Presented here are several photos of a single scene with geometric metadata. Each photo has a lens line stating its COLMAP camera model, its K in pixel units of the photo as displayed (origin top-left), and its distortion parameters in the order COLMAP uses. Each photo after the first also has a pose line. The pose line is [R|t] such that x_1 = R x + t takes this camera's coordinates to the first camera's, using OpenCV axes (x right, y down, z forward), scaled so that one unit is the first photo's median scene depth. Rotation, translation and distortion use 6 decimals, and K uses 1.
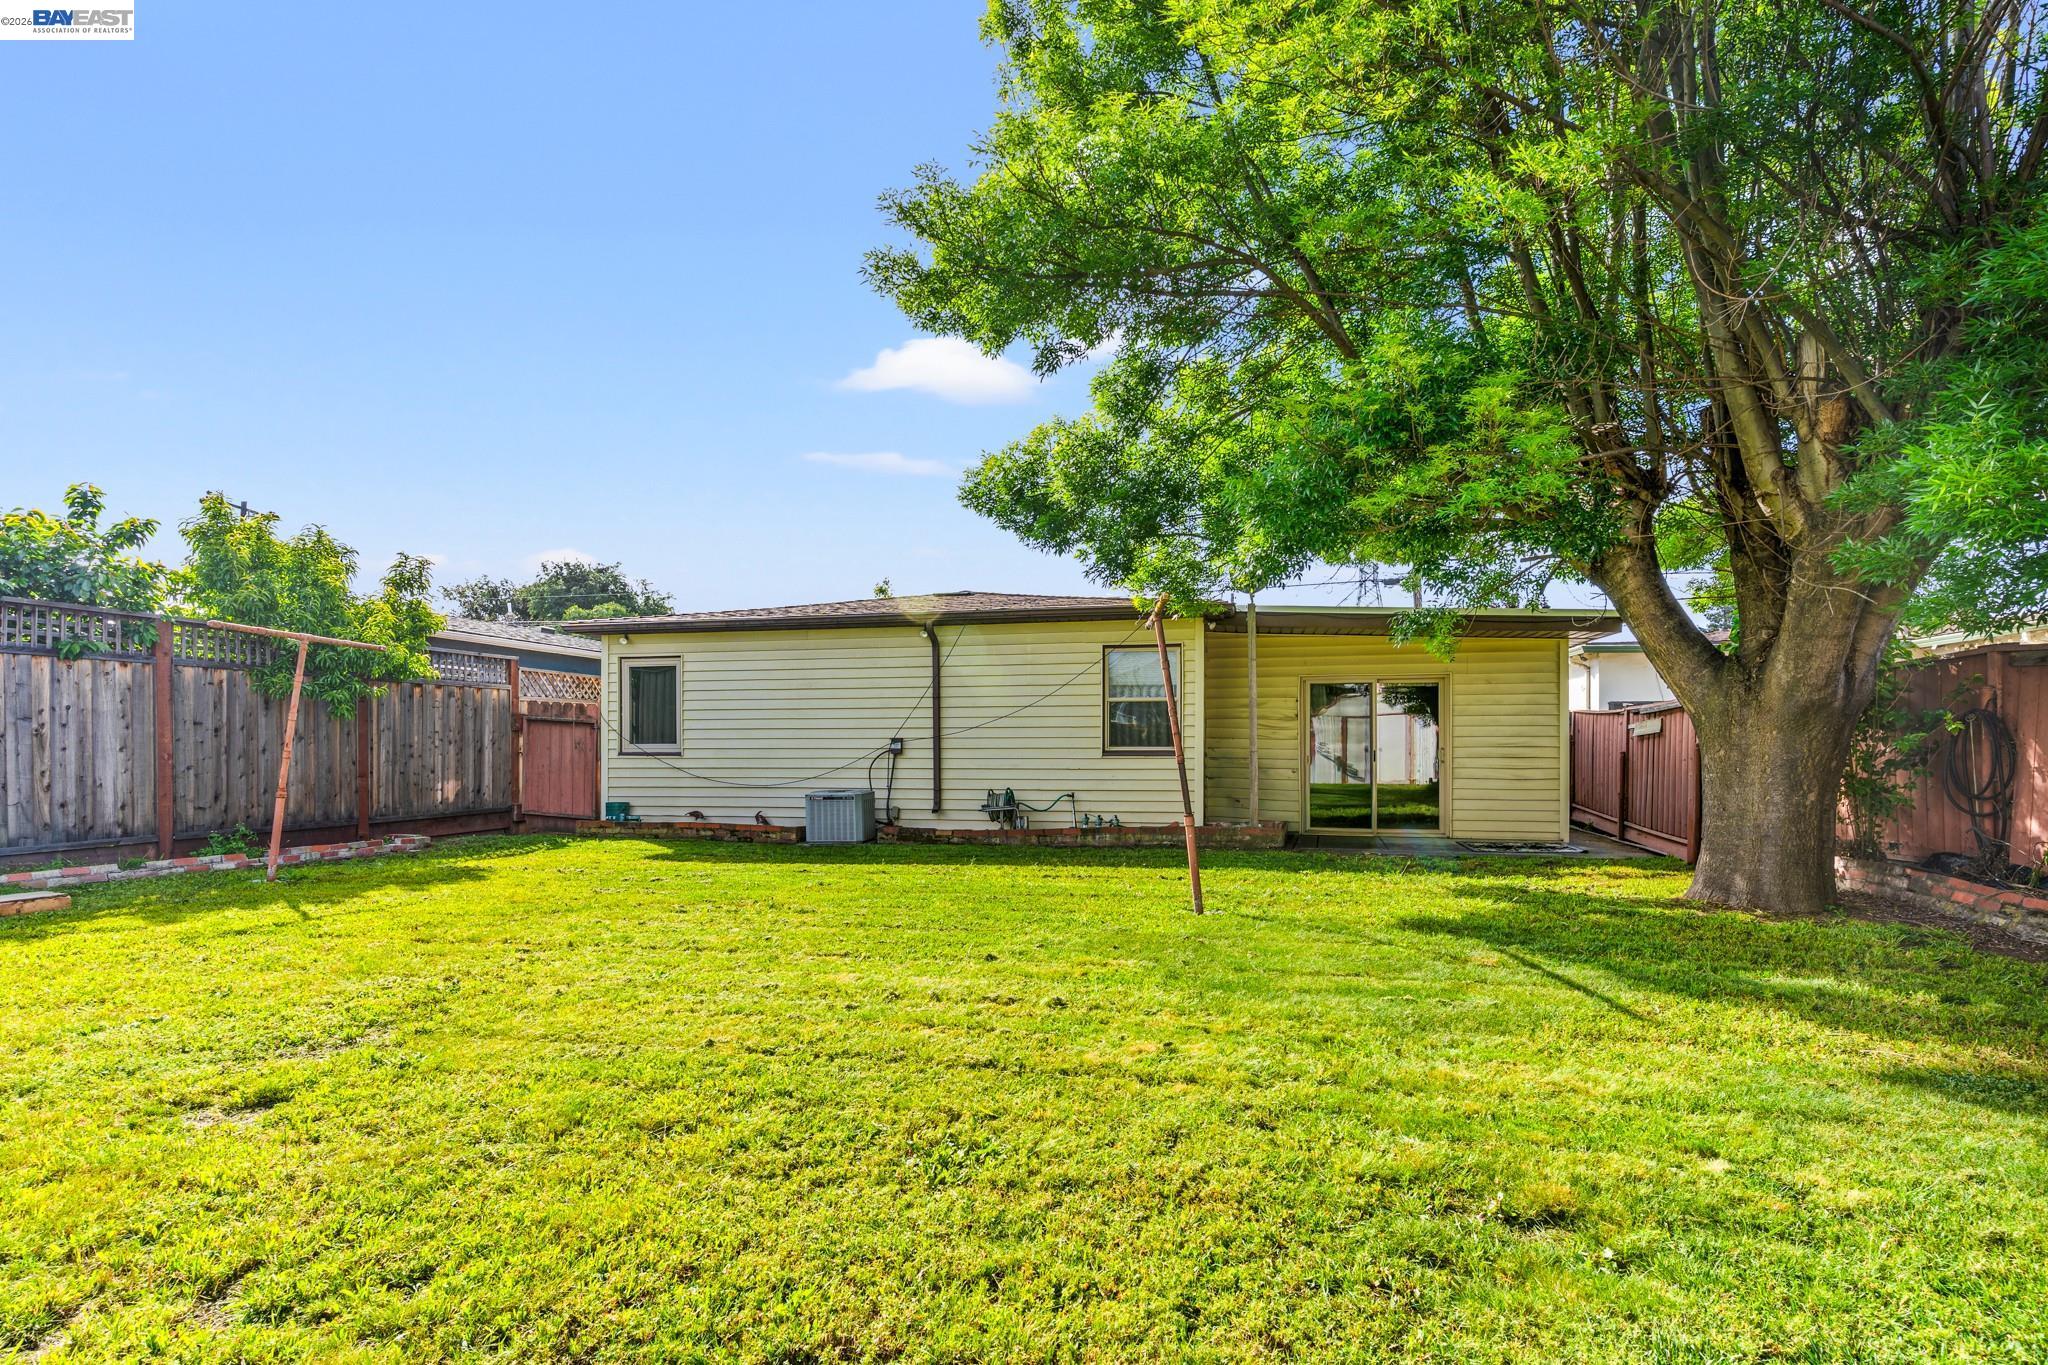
lens RADIAL K [[990.6, 0, 996.0], [0, 990.6, 748.5], [0, 0, 1]] dist [0.001861, 0.000438]
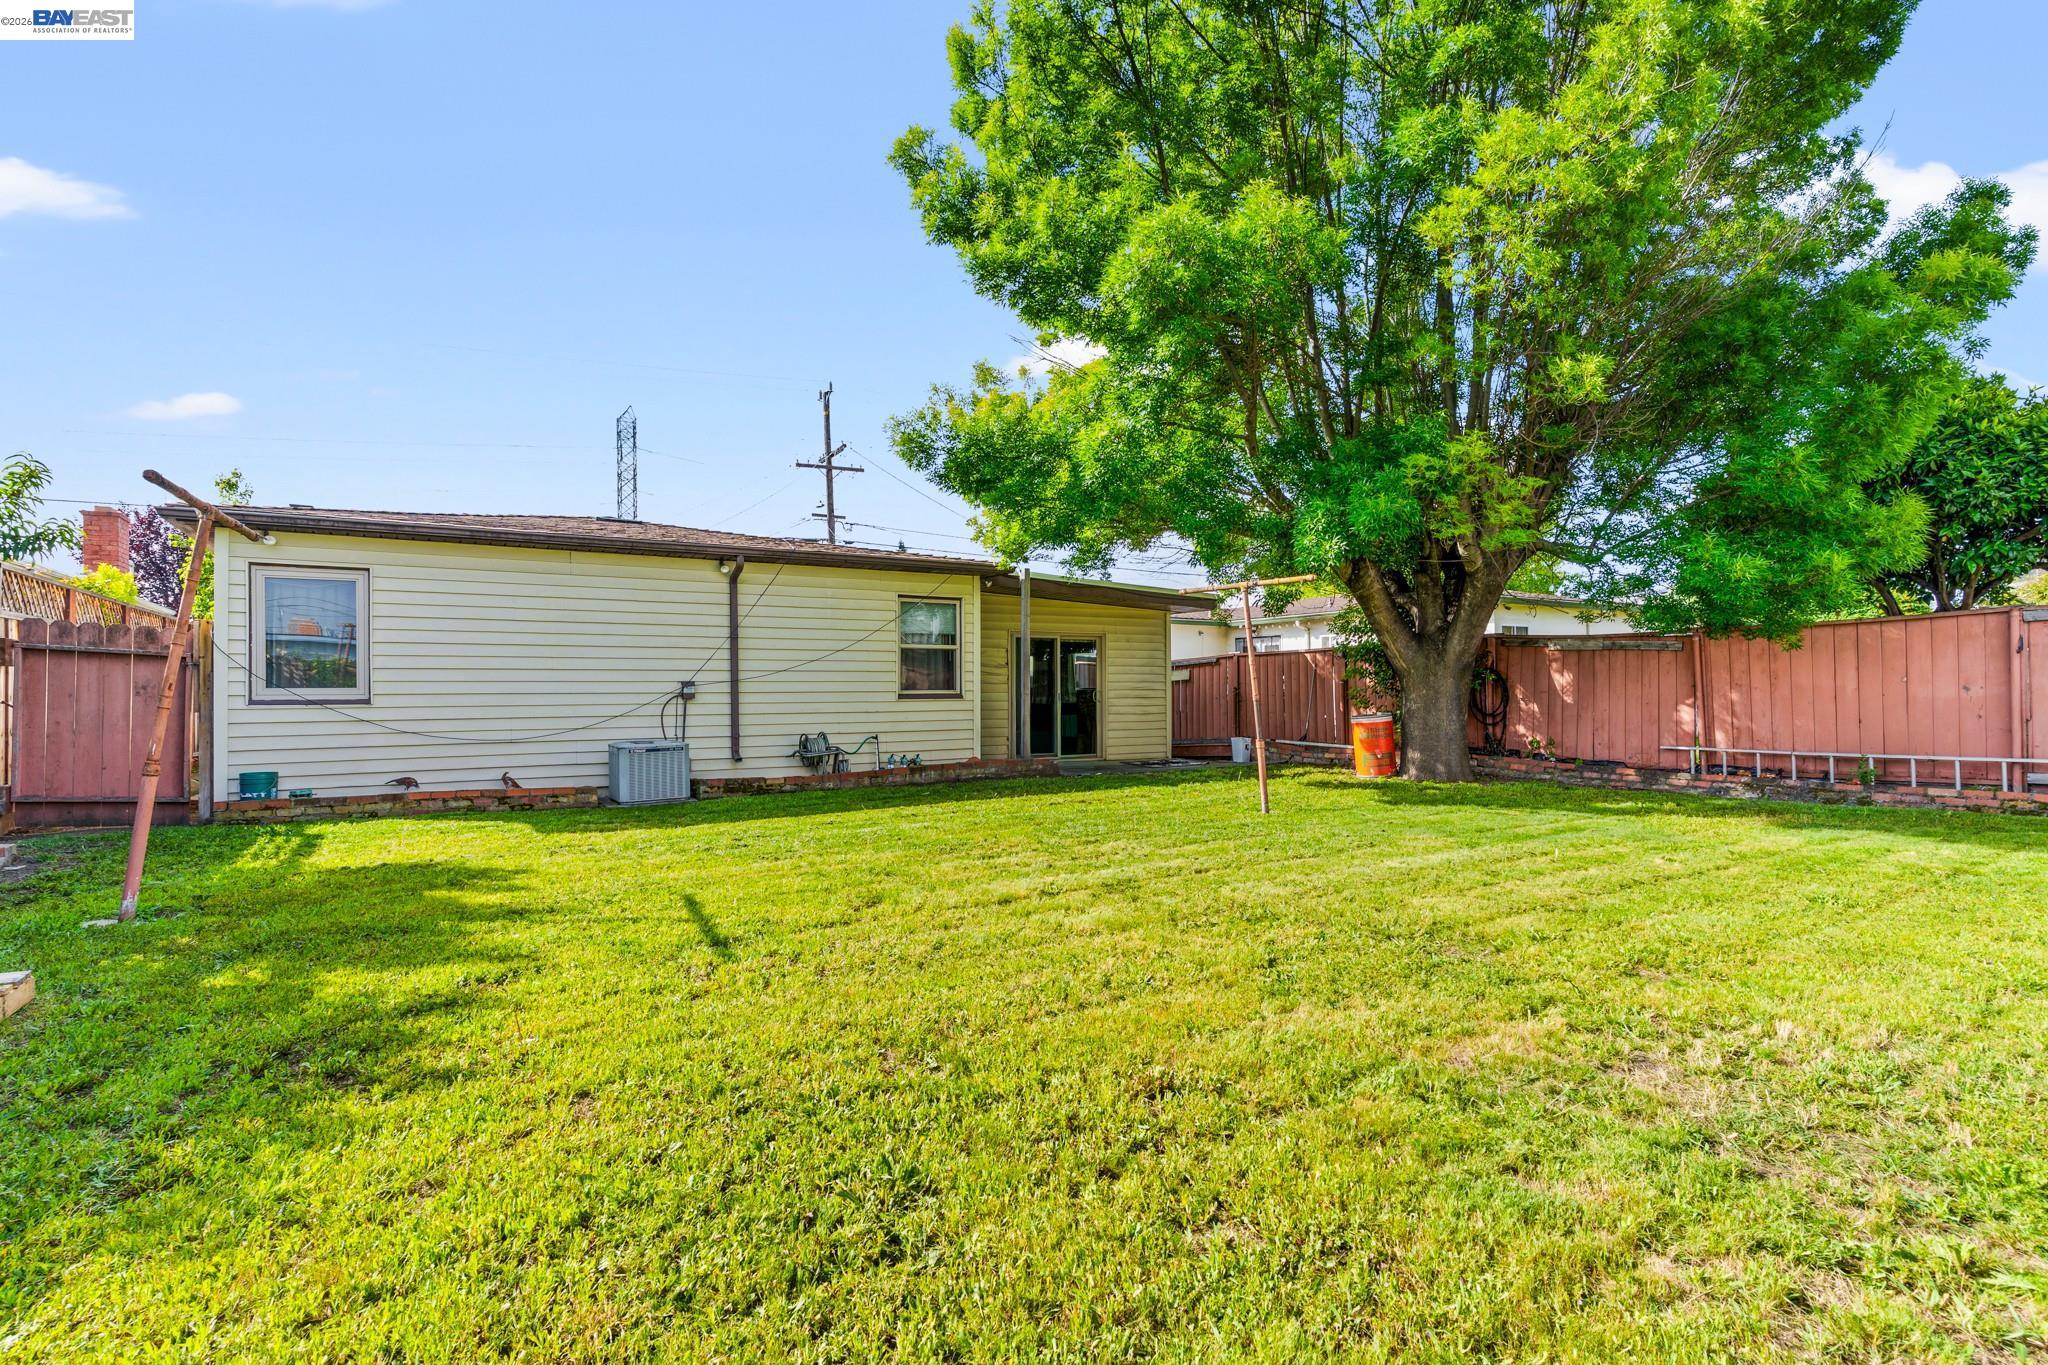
lens RADIAL K [[990.6, 0, 1023.2], [0, 990.6, 677.8], [0, 0, 1]] dist [0.001861, 0.000438]
pose [[0.726047, 0.008074, 0.687597, -0.503040], [0.005053, 0.999841, -0.017076, 0.003319], [-0.687626, 0.015872, 0.725892, 0.136185]]
